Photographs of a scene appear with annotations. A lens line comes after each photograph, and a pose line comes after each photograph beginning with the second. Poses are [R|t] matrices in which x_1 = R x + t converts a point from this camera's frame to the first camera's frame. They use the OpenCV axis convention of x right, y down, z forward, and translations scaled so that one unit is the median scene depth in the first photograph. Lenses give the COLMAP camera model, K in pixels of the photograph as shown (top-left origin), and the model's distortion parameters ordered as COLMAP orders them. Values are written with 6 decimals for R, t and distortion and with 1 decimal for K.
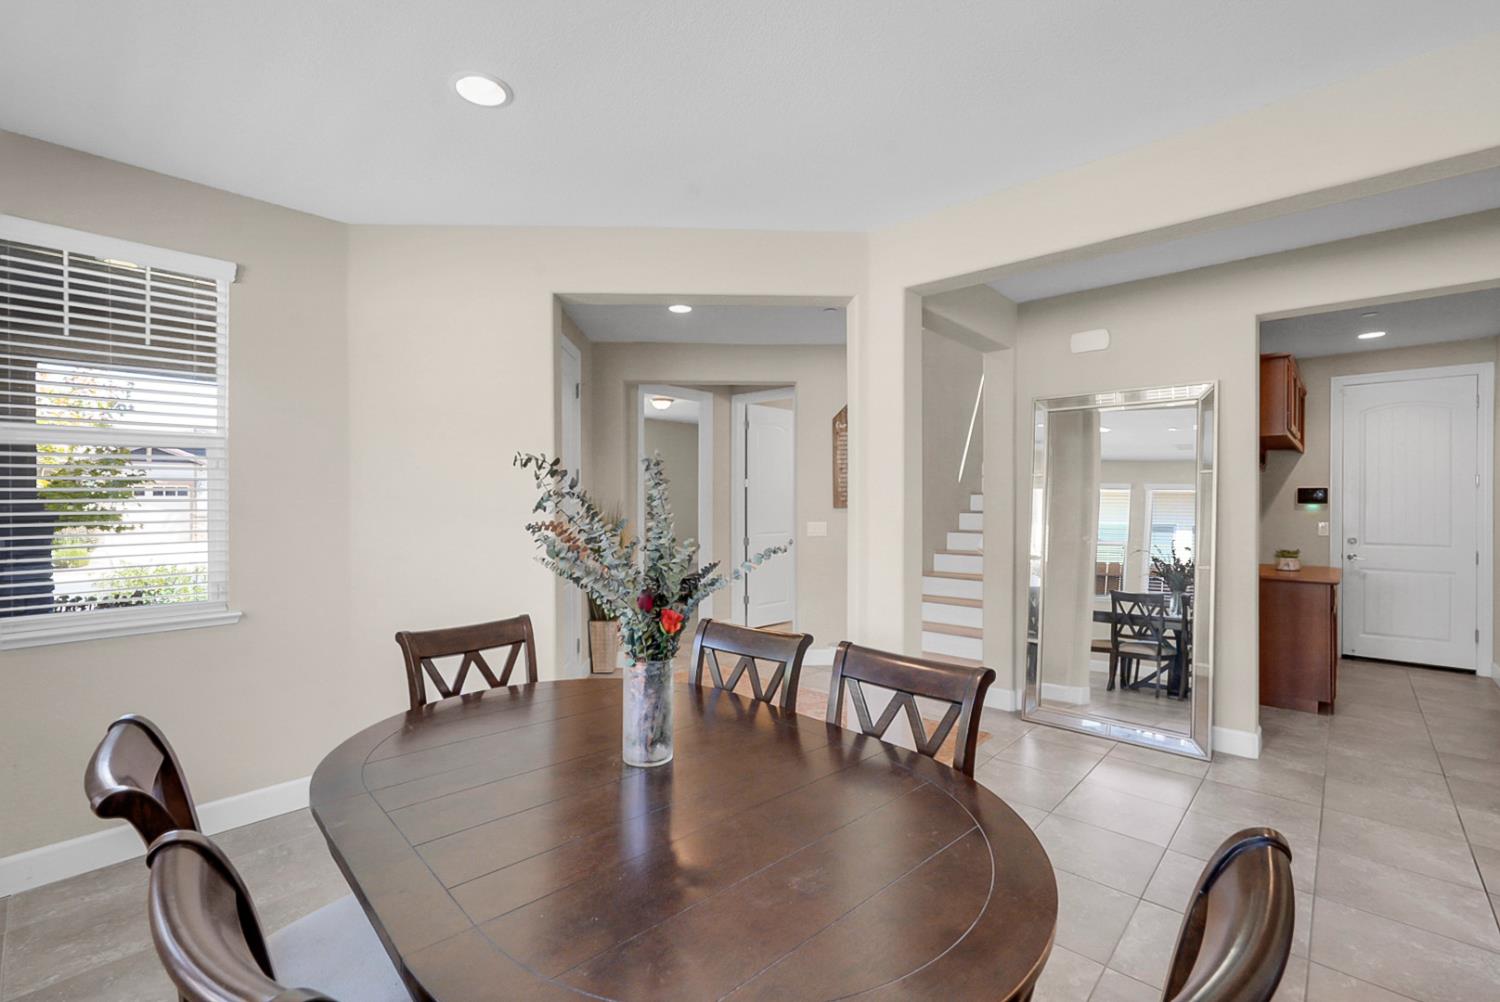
lens RADIAL K [[663.1, 0, 749.2], [0, 663.1, 500.5], [0, 0, 1]] dist [-0.016744, 0.006914]
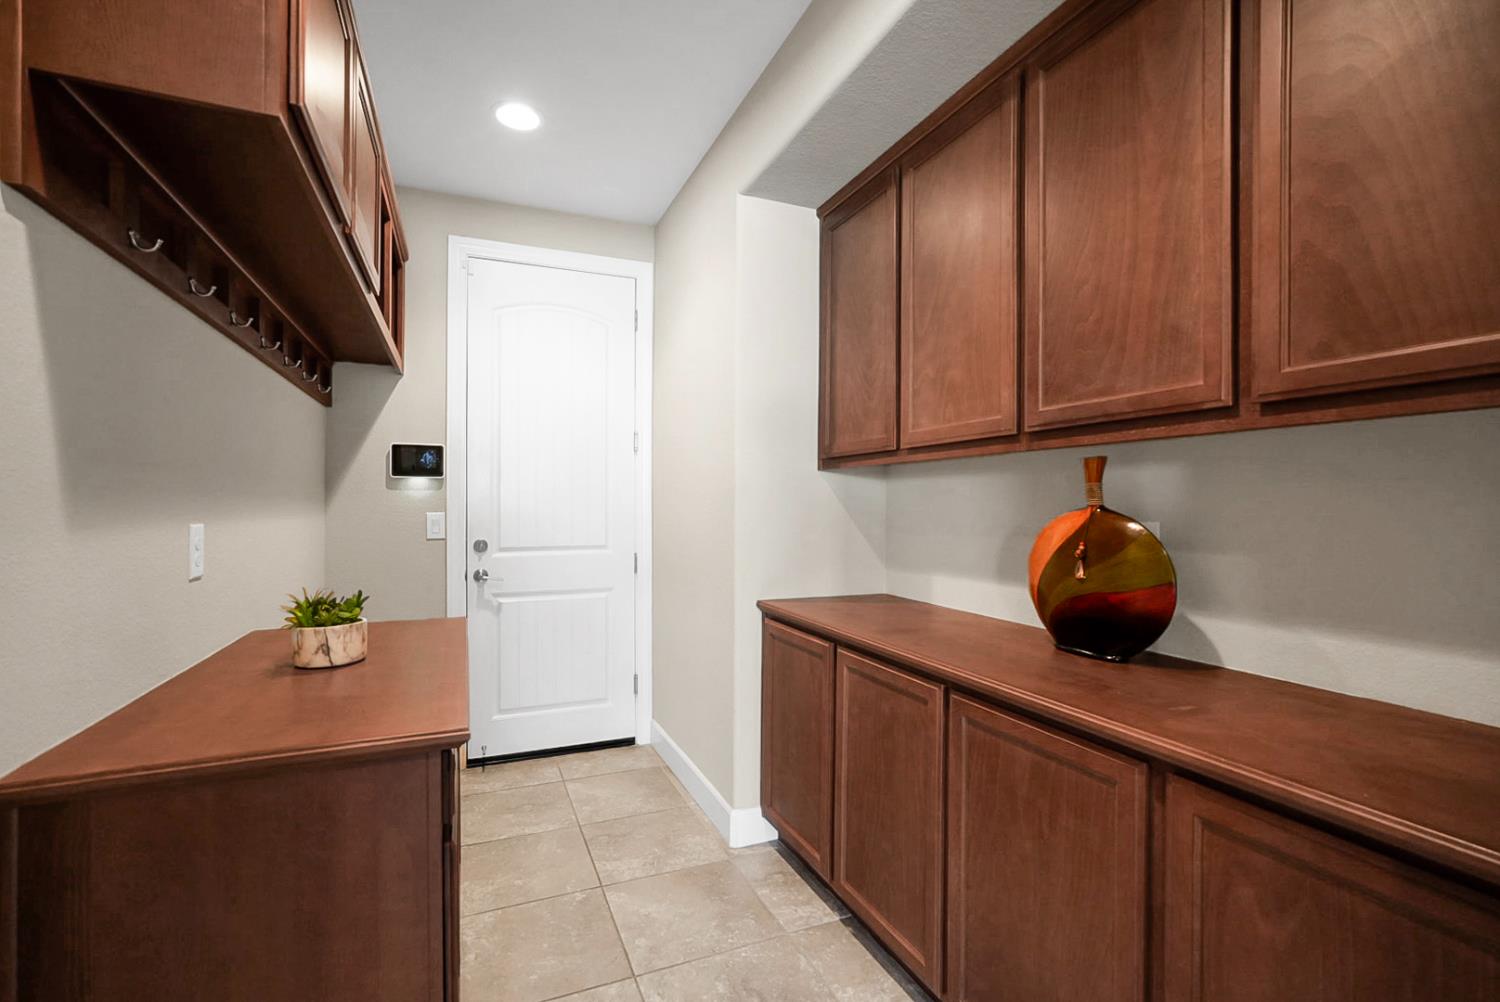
lens RADIAL K [[667.9, 0, 748.3], [0, 667.9, 502.8], [0, 0, 1]] dist [-0.001361, 0.000513]
pose [[0.416701, -0.001670, 0.909042, 0.508069], [0.003457, 0.999994, 0.000253, 0.025764], [-0.909037, 0.003037, 0.416705, 0.569237]]
